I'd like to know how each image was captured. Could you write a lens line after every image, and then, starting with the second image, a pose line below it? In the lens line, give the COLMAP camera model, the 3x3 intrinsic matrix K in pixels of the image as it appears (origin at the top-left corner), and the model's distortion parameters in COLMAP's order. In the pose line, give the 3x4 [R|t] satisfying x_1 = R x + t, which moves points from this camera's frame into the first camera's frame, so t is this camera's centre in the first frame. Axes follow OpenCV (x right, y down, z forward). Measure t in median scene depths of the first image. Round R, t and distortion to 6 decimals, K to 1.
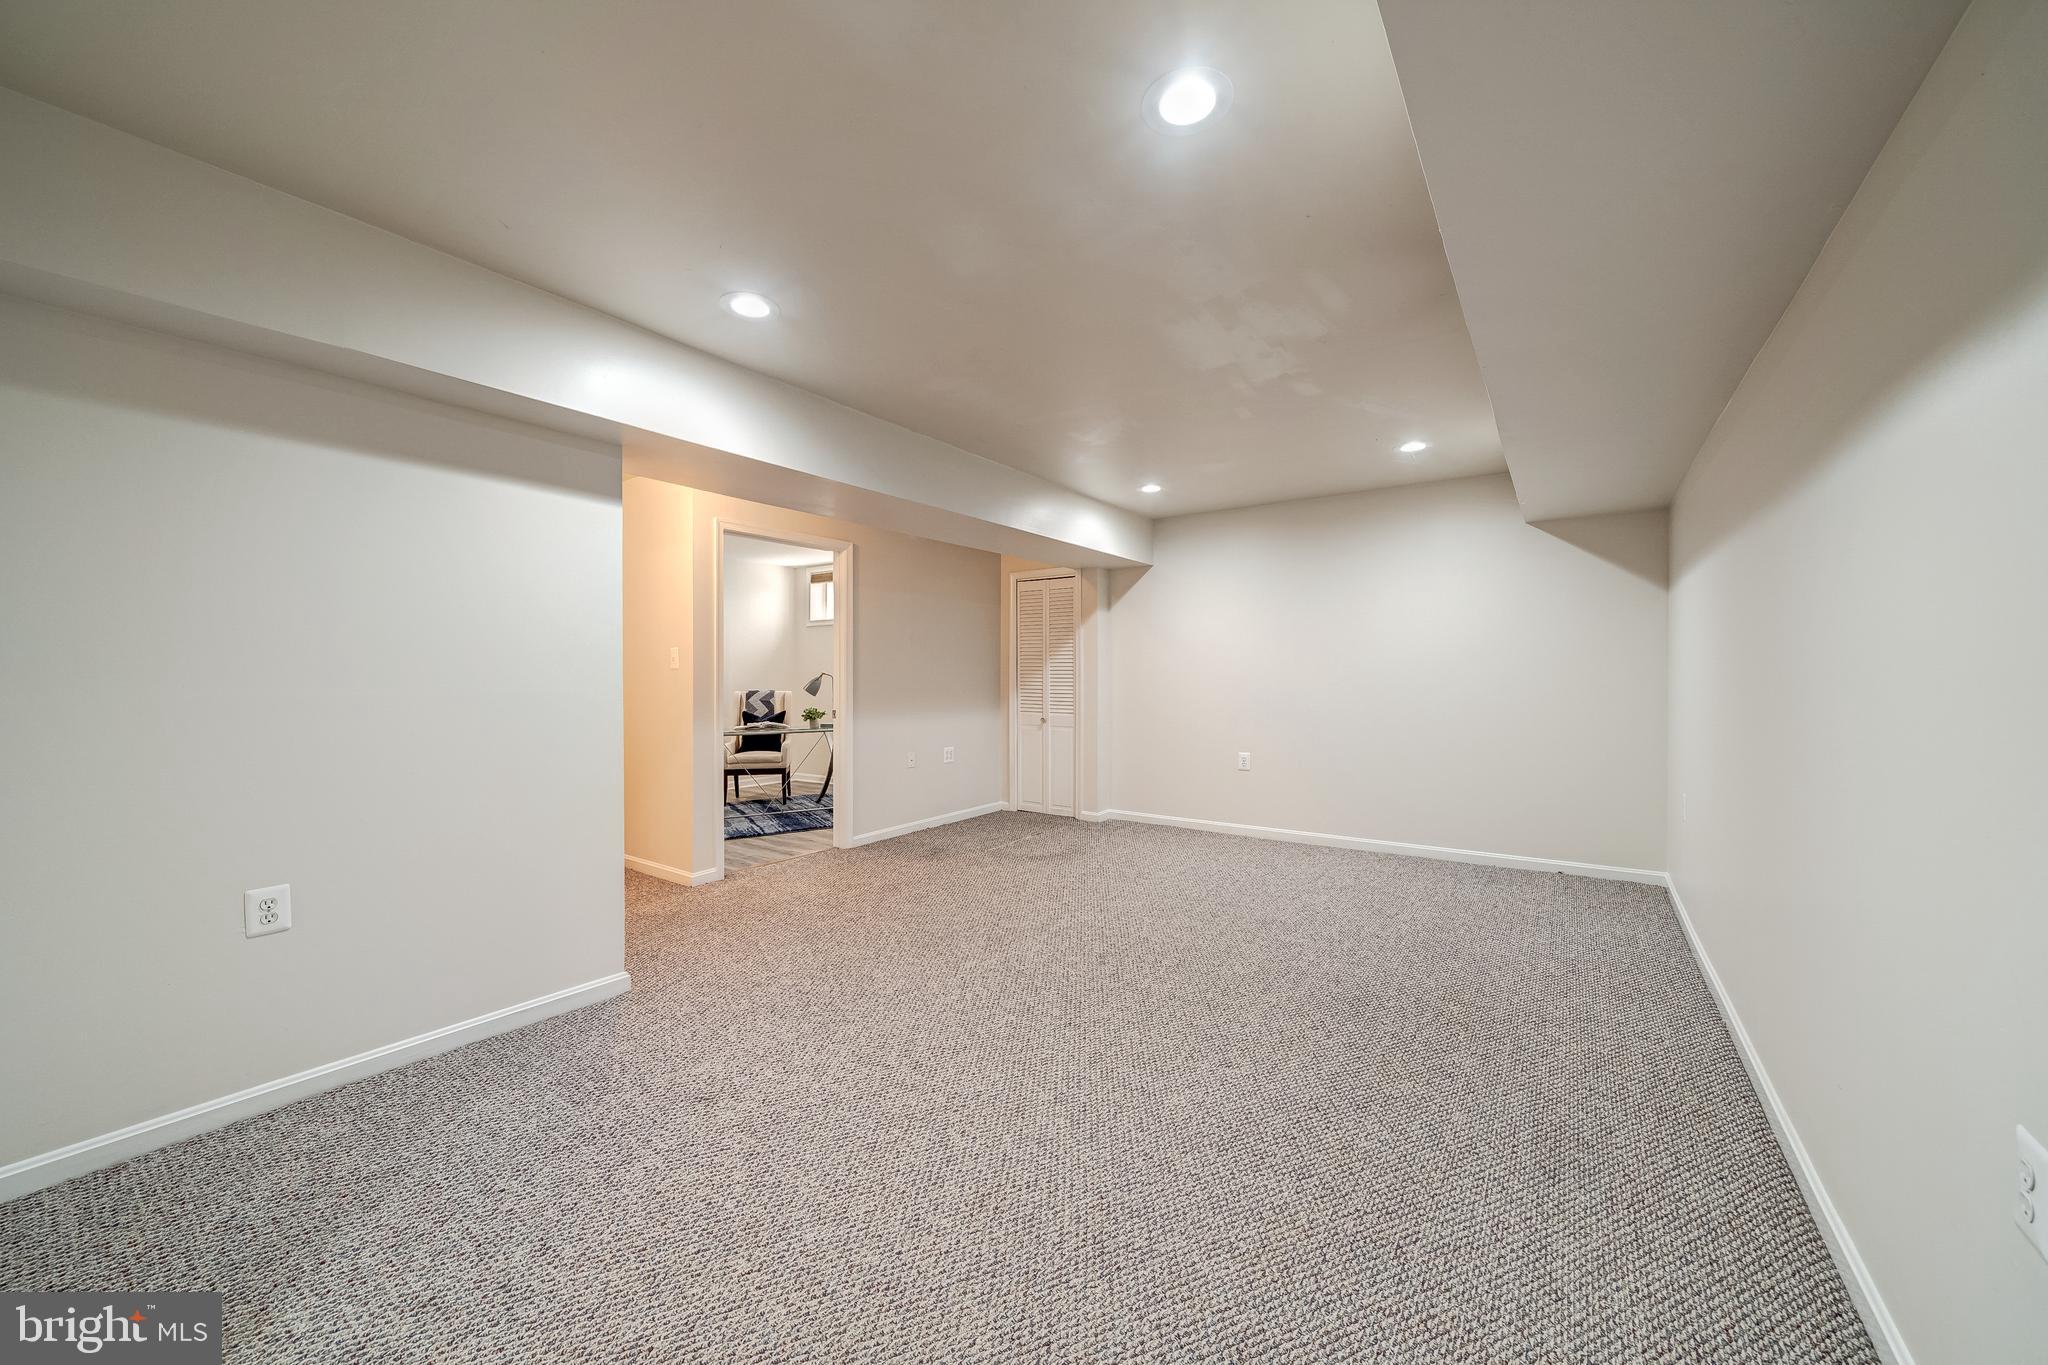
lens RADIAL K [[788.9, 0, 1018.9], [0, 788.9, 668.8], [0, 0, 1]] dist [-0.001434, -0.000848]
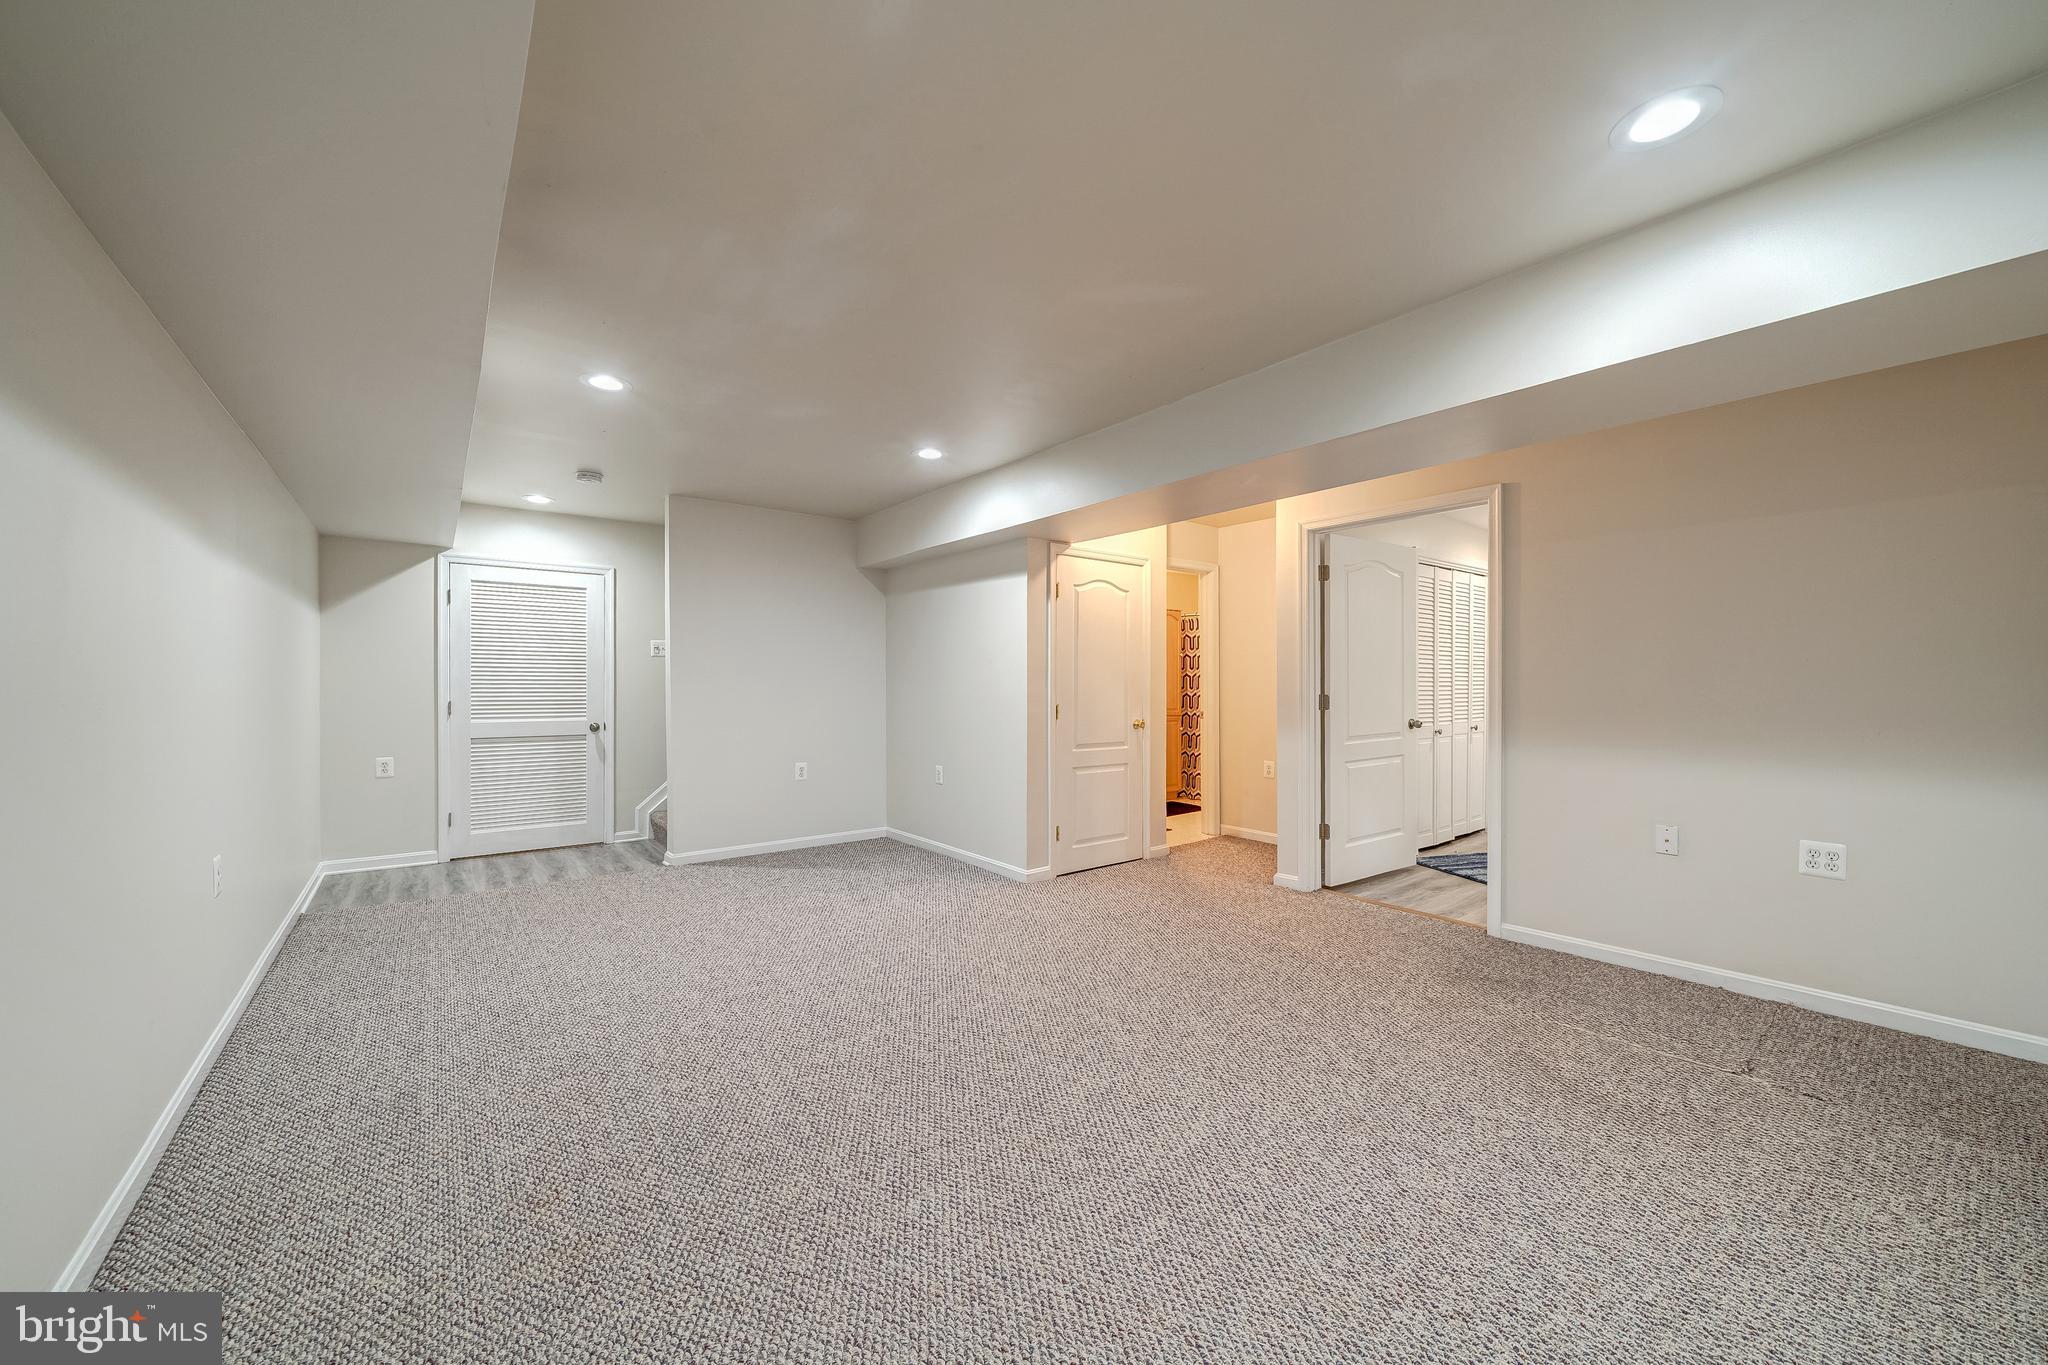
lens RADIAL K [[788.9, 0, 1020.7], [0, 788.9, 690.3], [0, 0, 1]] dist [-0.001434, -0.000848]
pose [[-0.320485, 0.009975, -0.947201, 1.177480], [0.011074, 0.999916, 0.006783, 0.017848], [0.947189, -0.008315, -0.320568, 1.785825]]
